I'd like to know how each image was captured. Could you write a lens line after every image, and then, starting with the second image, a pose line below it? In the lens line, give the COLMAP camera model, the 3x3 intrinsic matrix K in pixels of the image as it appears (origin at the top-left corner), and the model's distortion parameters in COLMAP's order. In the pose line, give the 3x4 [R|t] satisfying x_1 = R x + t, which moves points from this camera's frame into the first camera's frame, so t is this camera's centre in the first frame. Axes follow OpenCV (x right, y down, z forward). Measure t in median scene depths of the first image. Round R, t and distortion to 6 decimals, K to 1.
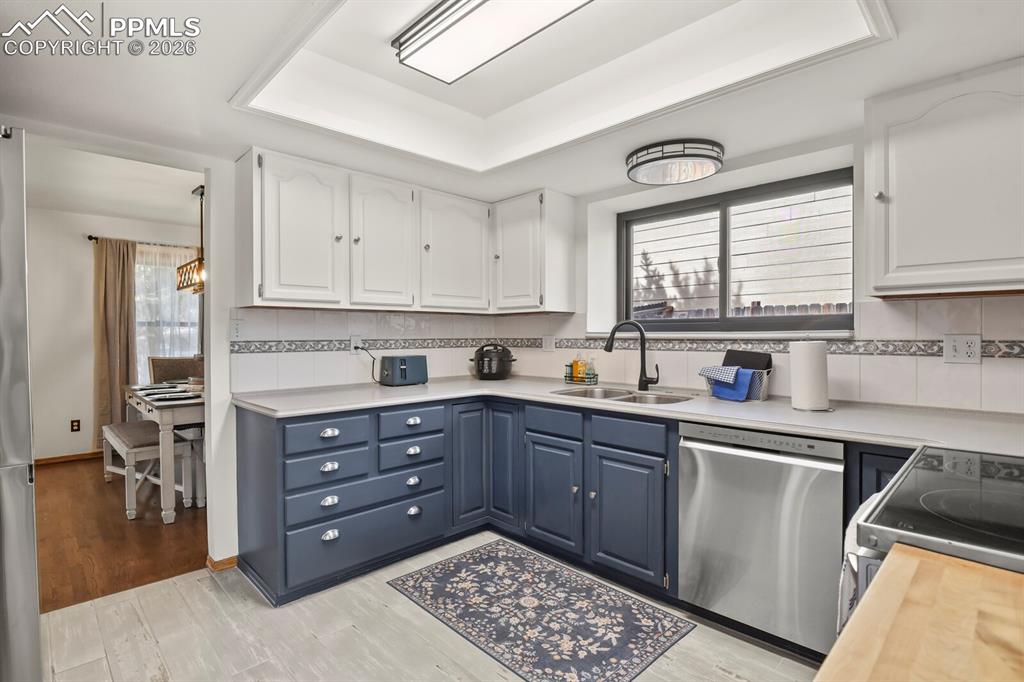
lens RADIAL K [[498.7, 0, 521.0], [0, 498.7, 338.3], [0, 0, 1]] dist [-0.011357, -0.004460]
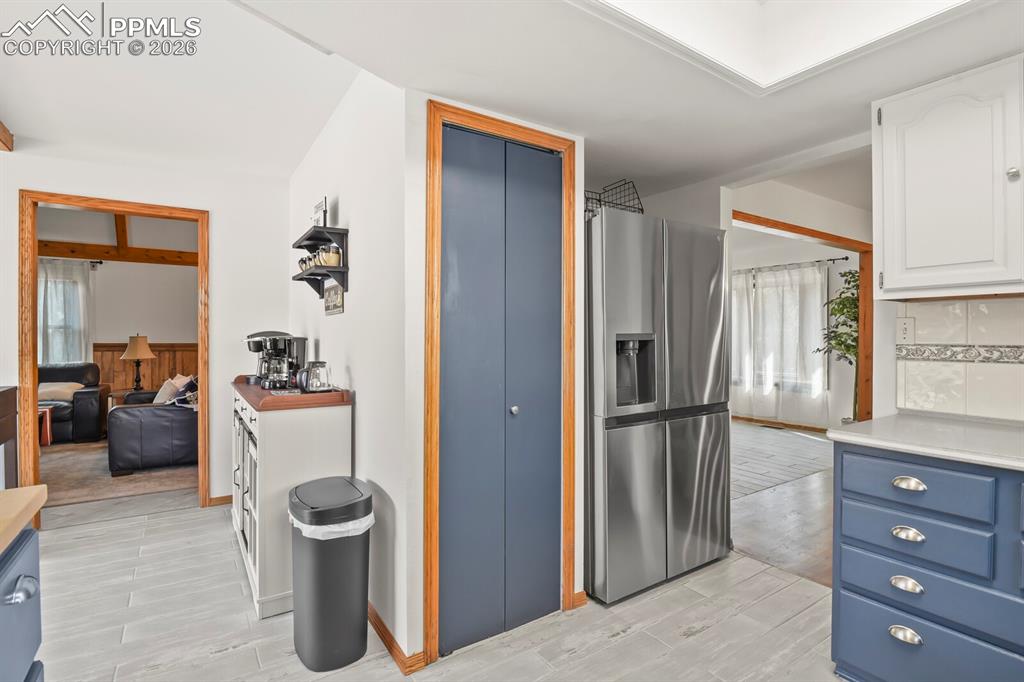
lens RADIAL K [[498.7, 0, 517.2], [0, 498.7, 335.9], [0, 0, 1]] dist [-0.011357, -0.004460]
pose [[-0.204106, 0.002296, -0.978946, 0.366861], [-0.013413, 0.999897, 0.005142, -0.004154], [0.978857, 0.014180, -0.204054, 0.609908]]
